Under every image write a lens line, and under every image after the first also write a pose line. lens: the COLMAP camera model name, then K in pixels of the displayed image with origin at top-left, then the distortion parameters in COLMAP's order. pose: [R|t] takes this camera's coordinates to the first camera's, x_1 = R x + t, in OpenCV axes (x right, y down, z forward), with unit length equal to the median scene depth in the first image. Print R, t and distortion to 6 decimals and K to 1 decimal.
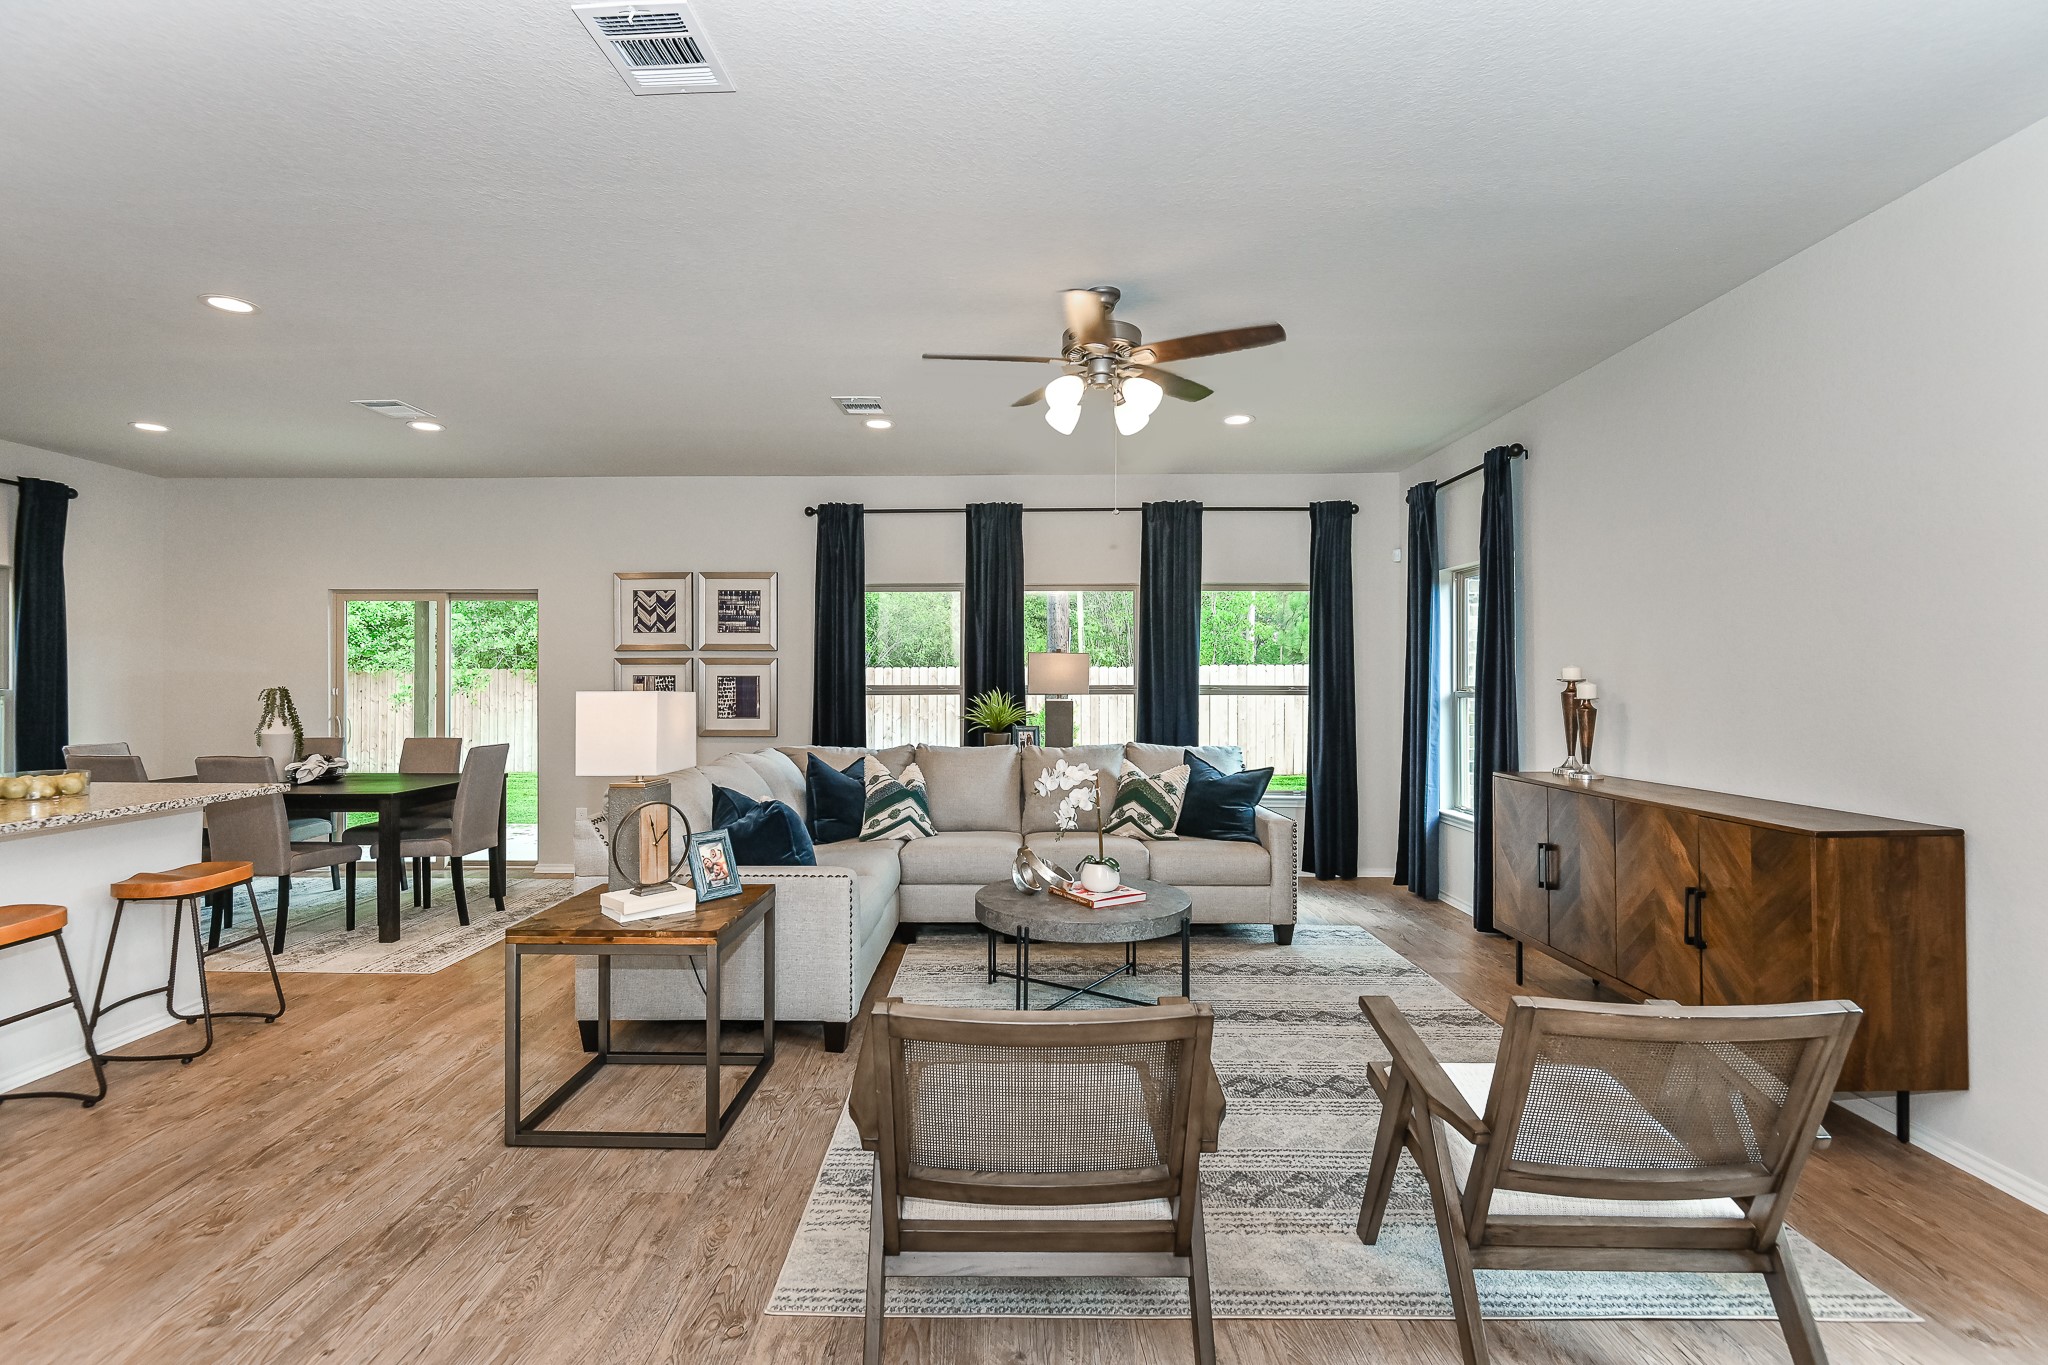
lens RADIAL K [[942.3, 0, 991.8], [0, 942.3, 673.6], [0, 0, 1]] dist [0.013459, -0.006851]
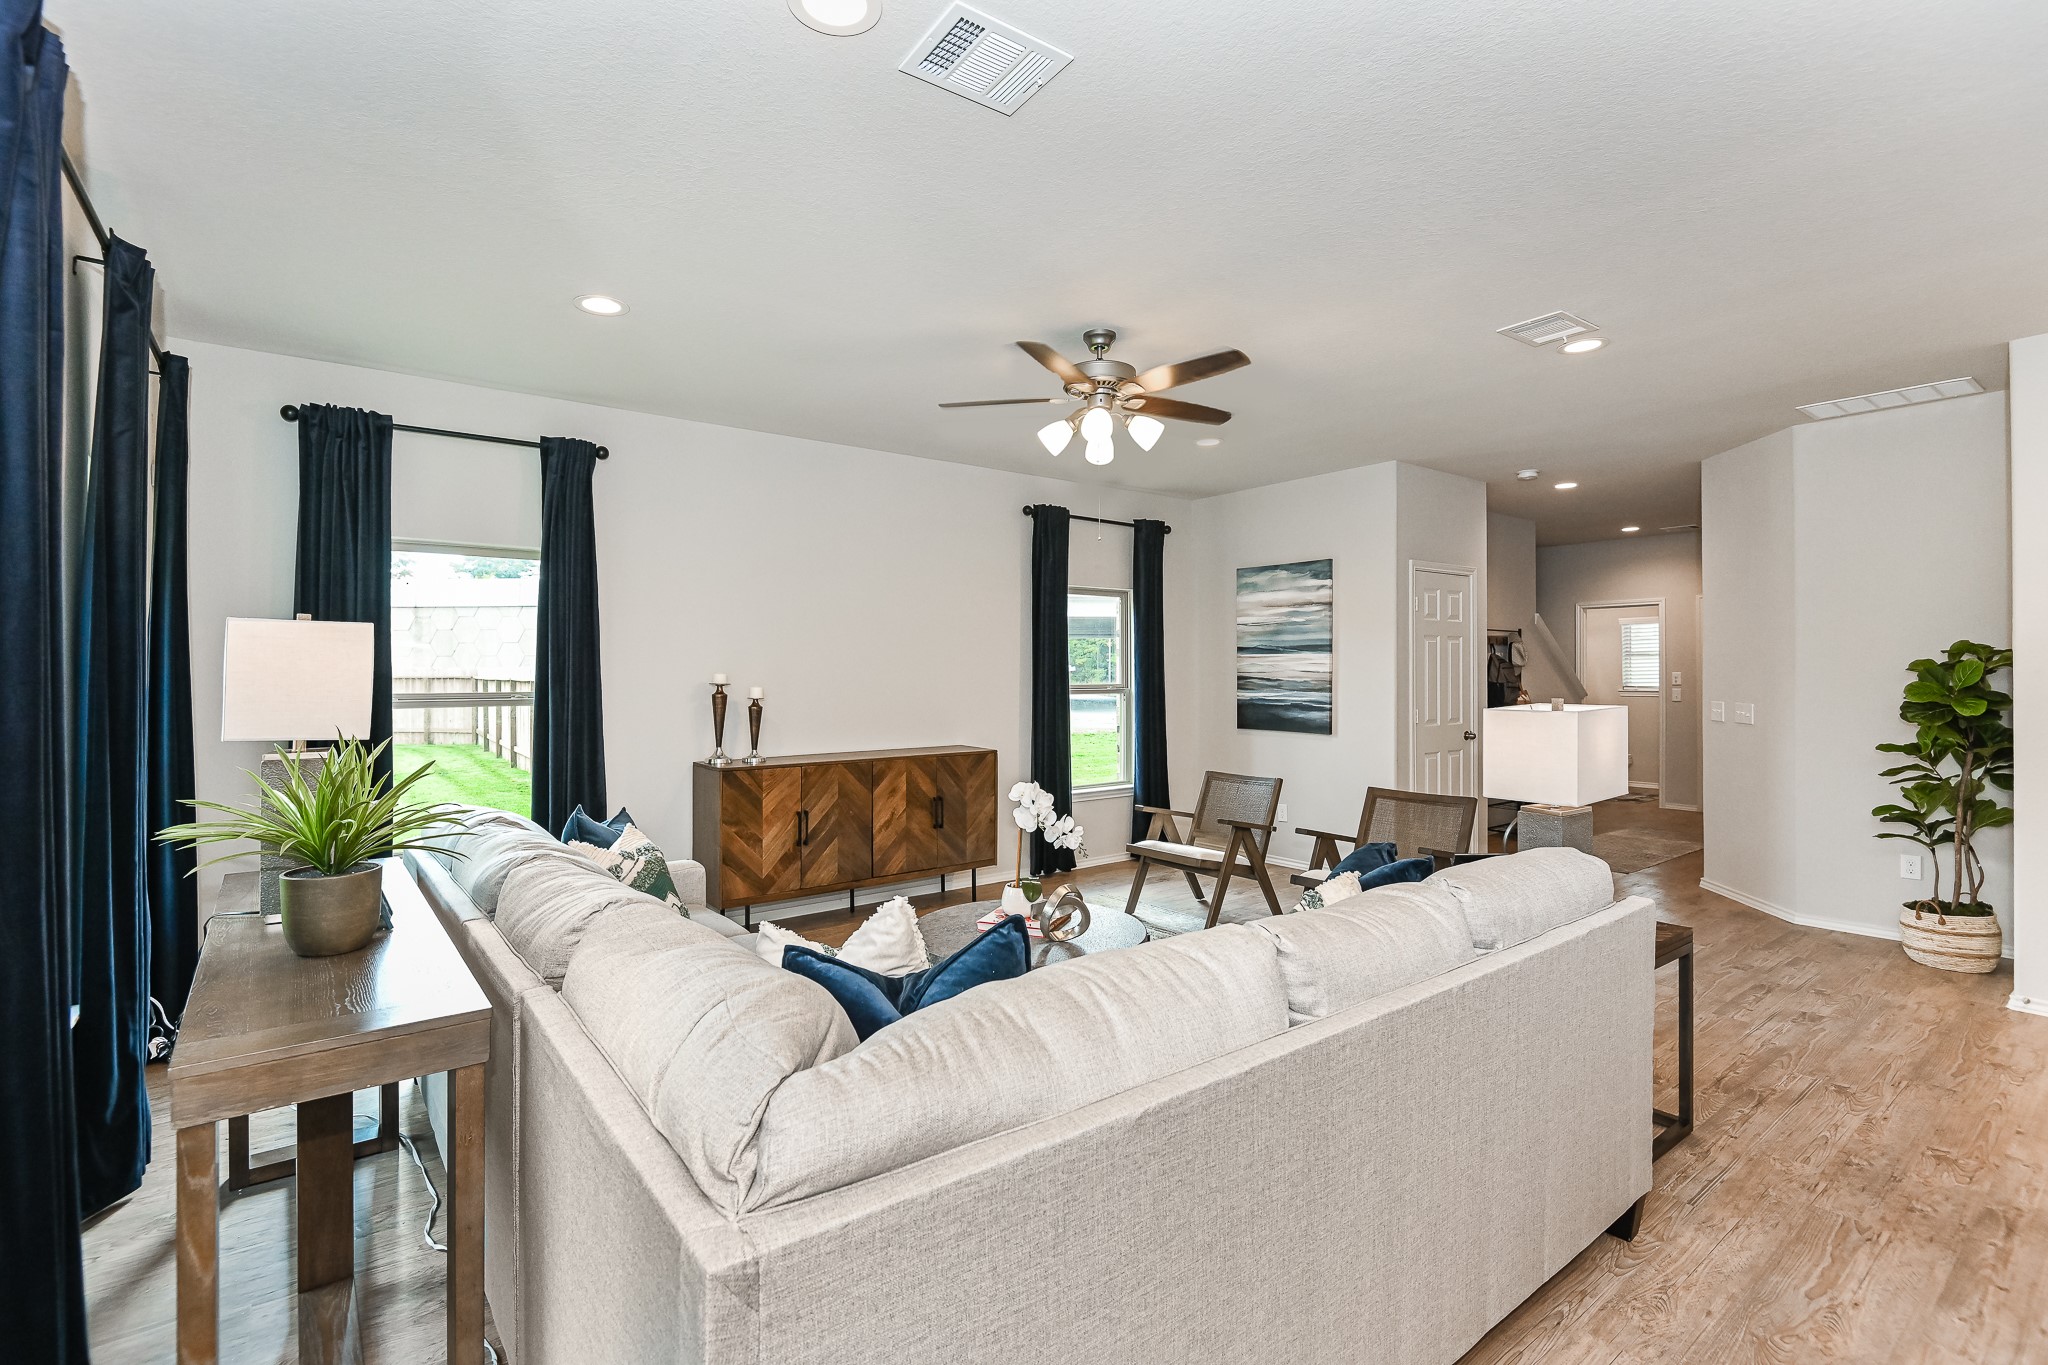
lens RADIAL K [[928.4, 0, 1011.6], [0, 928.4, 677.3], [0, 0, 1]] dist [0.001062, -0.008962]
pose [[-0.623564, -0.002653, 0.781768, -0.354733], [-0.005795, 0.999982, -0.001229, -0.002059], [-0.781751, -0.005297, -0.623568, 0.943910]]
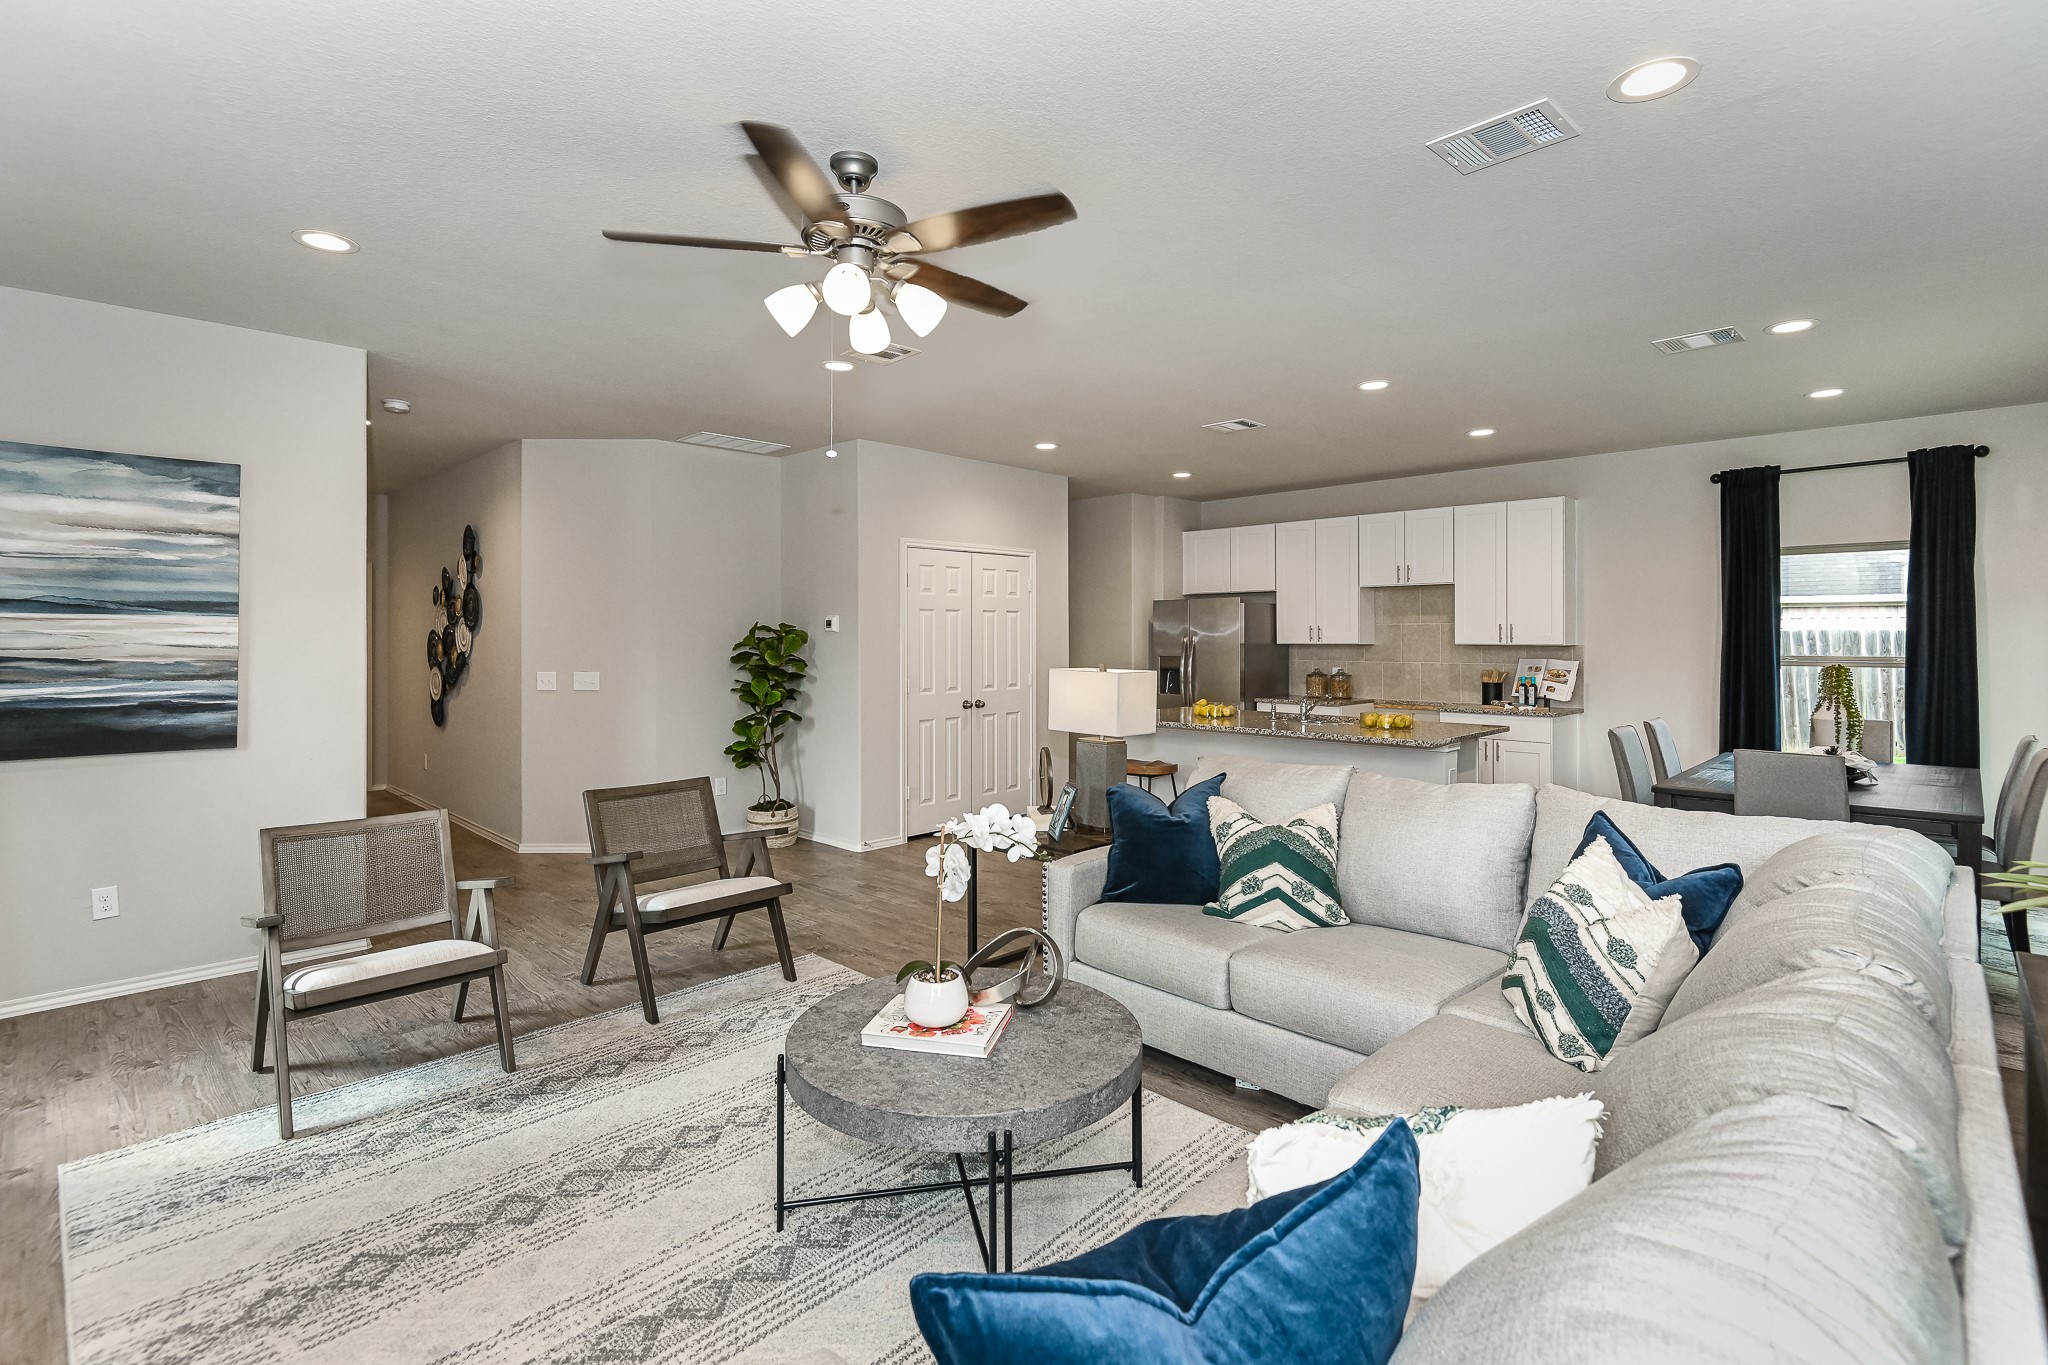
lens RADIAL K [[956.9, 0, 1026.4], [0, 956.9, 642.7], [0, 0, 1]] dist [-0.000702, -0.006724]
pose [[-0.677726, 0.003555, -0.735306, 0.315432], [0.008525, 0.999959, -0.003022, -0.007359], [0.735265, -0.008316, -0.677729, 0.873142]]
